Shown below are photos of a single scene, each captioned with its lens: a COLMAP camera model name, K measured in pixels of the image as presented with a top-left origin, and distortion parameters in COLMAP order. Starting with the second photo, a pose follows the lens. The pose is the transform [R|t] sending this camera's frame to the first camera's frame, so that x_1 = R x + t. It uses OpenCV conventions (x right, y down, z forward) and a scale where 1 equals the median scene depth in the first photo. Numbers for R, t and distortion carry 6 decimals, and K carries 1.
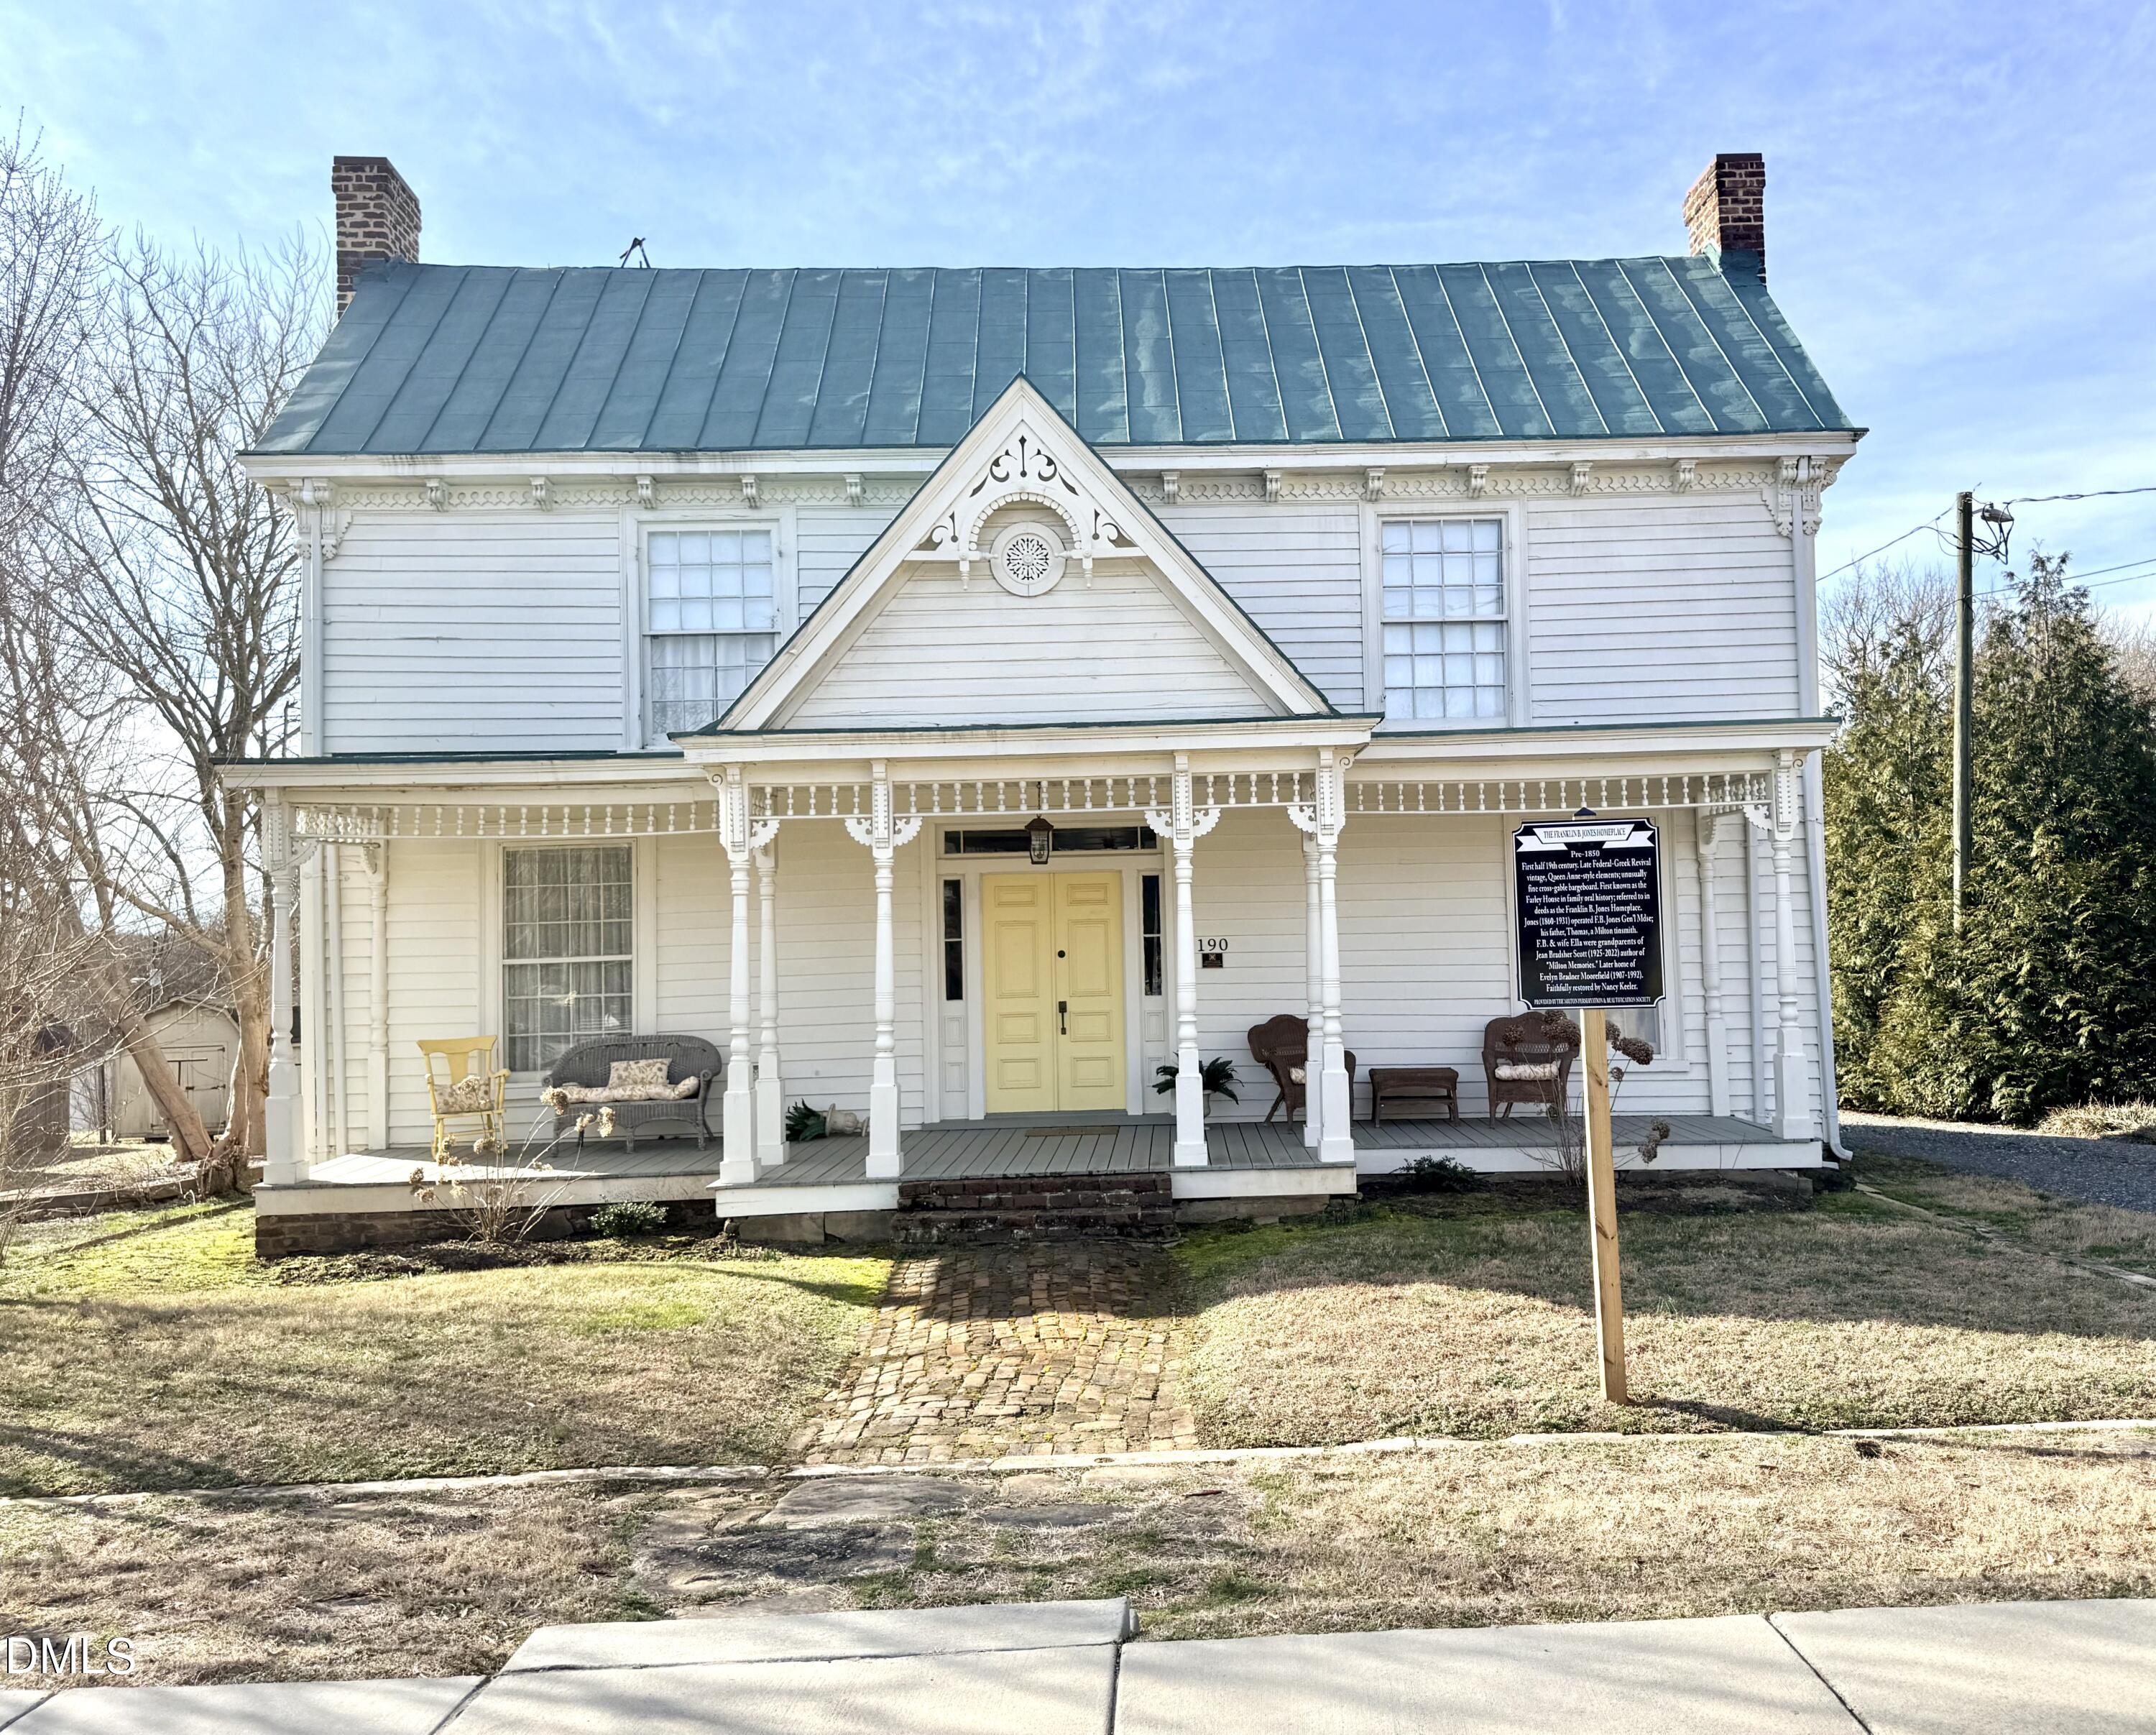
lens RADIAL K [[1803.3, 0, 1078.0], [0, 1803.3, 868.9], [0, 0, 1]] dist [0.046327, -0.002208]
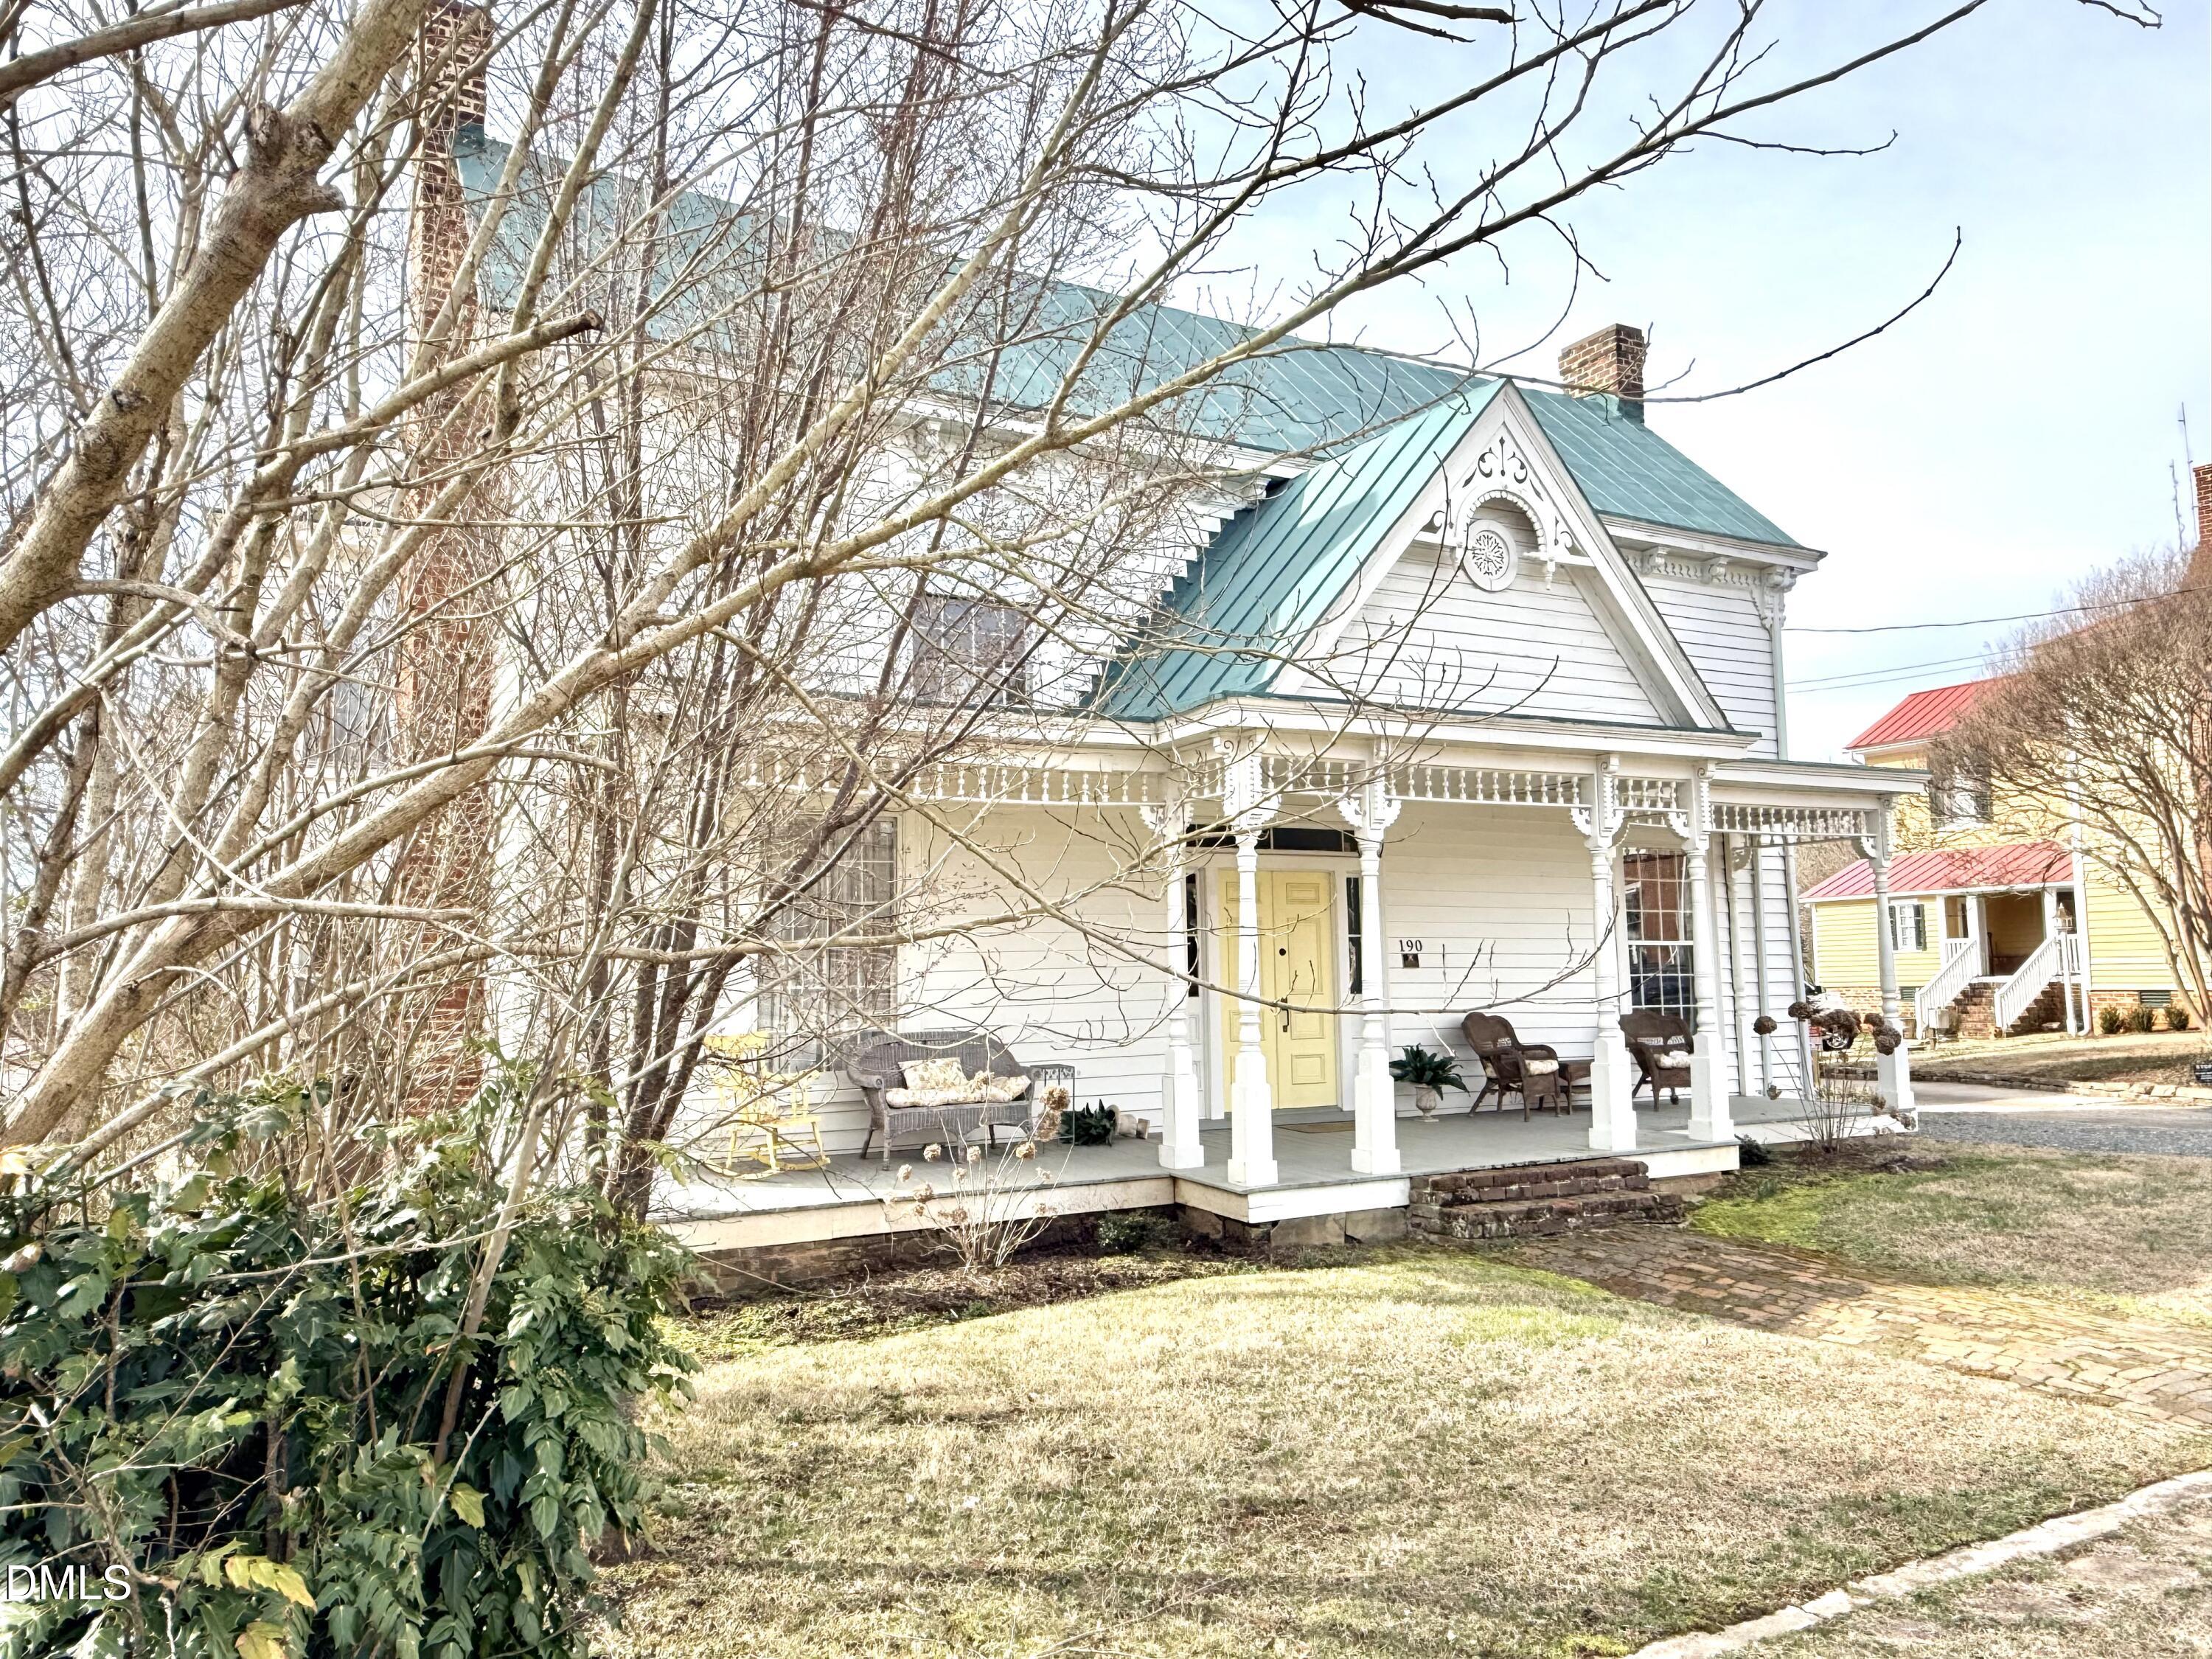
lens RADIAL K [[1566.1, 0, 1103.2], [0, 1566.1, 829.9], [0, 0, 1]] dist [0.004234, -0.000030]
pose [[0.893130, 0.054675, 0.446464, -0.617594], [-0.030159, 0.997630, -0.061840, 0.045073], [-0.448787, 0.041767, 0.892662, 0.317366]]
